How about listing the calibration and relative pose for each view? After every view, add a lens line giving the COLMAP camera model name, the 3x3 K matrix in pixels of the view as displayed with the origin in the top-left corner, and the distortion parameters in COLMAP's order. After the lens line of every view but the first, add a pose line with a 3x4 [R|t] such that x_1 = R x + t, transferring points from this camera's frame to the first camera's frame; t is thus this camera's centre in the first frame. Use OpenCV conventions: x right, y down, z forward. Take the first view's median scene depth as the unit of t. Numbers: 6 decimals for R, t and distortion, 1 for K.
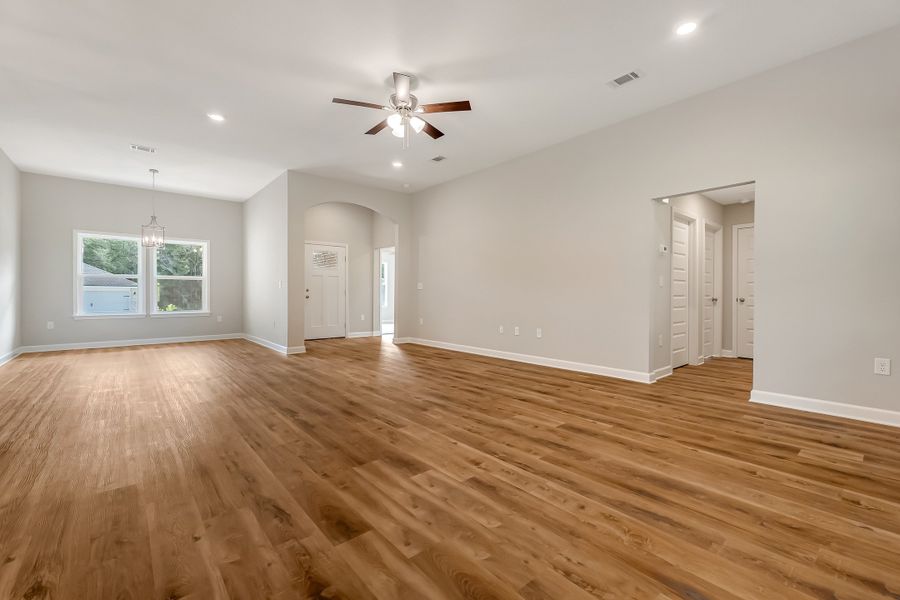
lens RADIAL K [[383.5, 0, 457.7], [0, 383.5, 297.4], [0, 0, 1]] dist [0.000596, -0.000190]
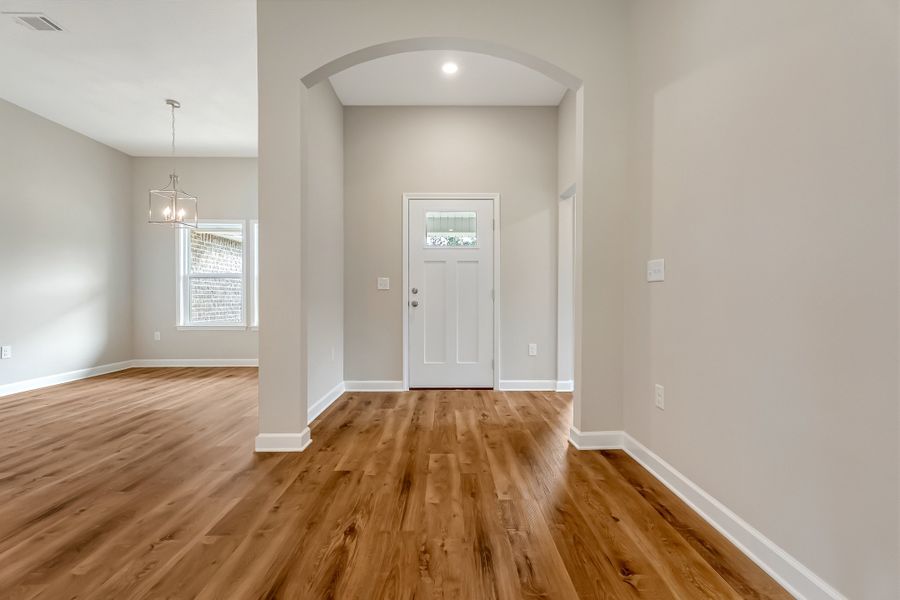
lens RADIAL K [[382.4, 0, 448.2], [0, 382.4, 297.6], [0, 0, 1]] dist [0.030035, -0.000068]
pose [[0.756668, -0.003115, -0.653792, -0.063398], [-0.003662, 0.999953, -0.009003, -0.012777], [0.653789, 0.009206, 0.756621, 1.592007]]
